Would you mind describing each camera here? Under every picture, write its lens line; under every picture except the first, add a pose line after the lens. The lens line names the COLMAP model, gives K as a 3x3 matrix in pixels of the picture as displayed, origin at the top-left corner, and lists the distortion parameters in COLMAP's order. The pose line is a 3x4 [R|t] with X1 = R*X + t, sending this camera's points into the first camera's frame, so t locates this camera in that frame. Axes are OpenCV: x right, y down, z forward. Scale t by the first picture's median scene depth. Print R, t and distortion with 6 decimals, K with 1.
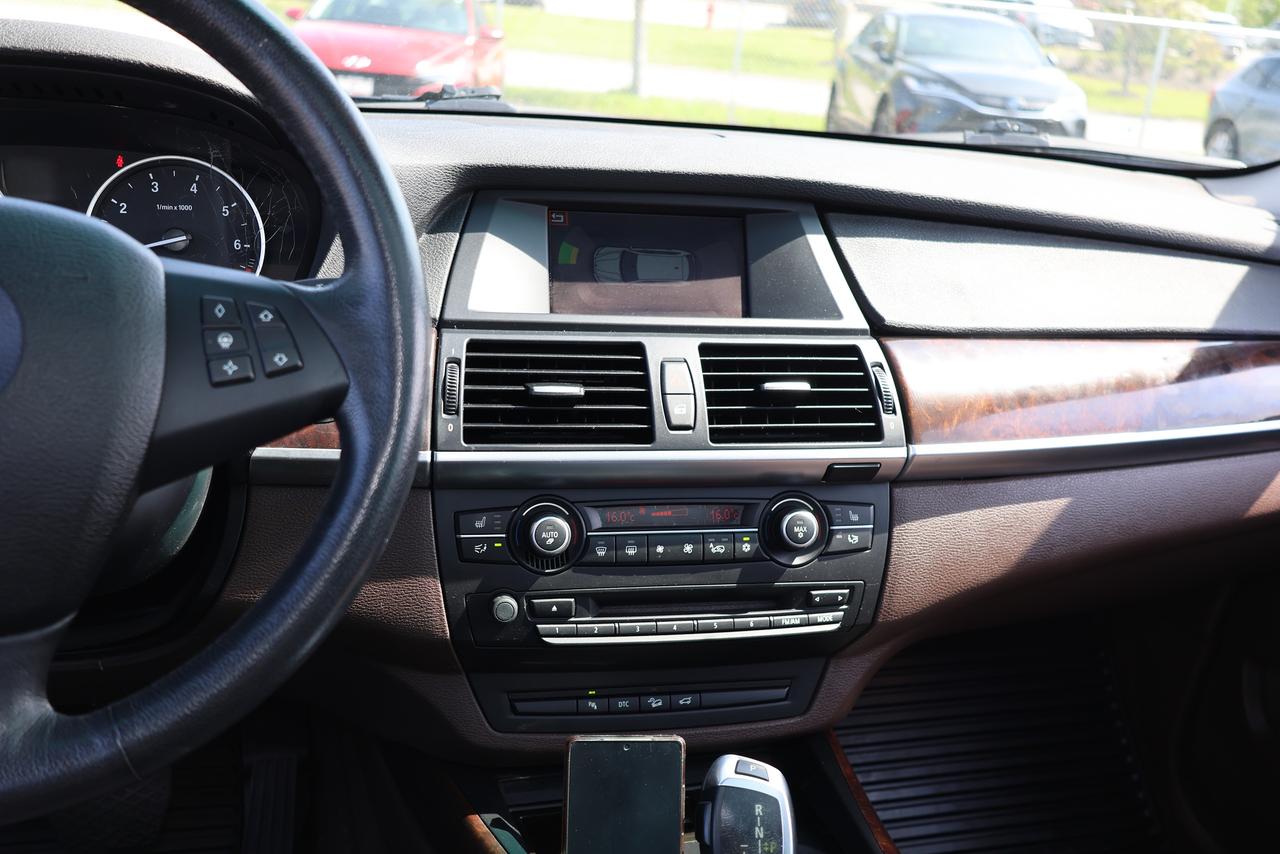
lens RADIAL K [[1247.9, 0, 640.0], [0, 1247.9, 427.0], [0, 0, 1]] dist [-0.013305, 0.001387]
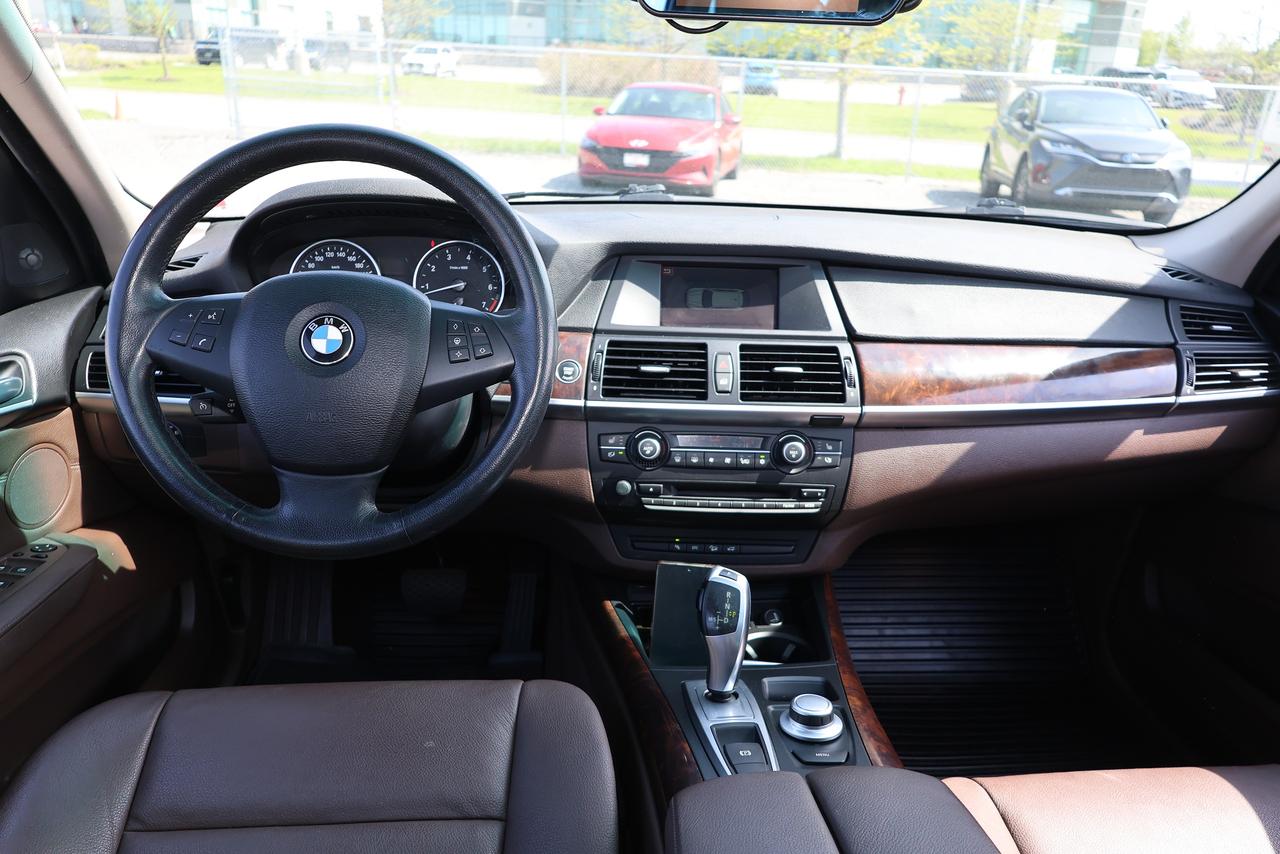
lens RADIAL K [[886.3, 0, 640.0], [0, 886.3, 427.0], [0, 0, 1]] dist [0.001146, -0.003431]
pose [[0.973776, 0.037559, -0.224388, 0.192098], [-0.029616, 0.998813, 0.038665, 0.005164], [0.225574, -0.031006, 0.973732, -0.242659]]
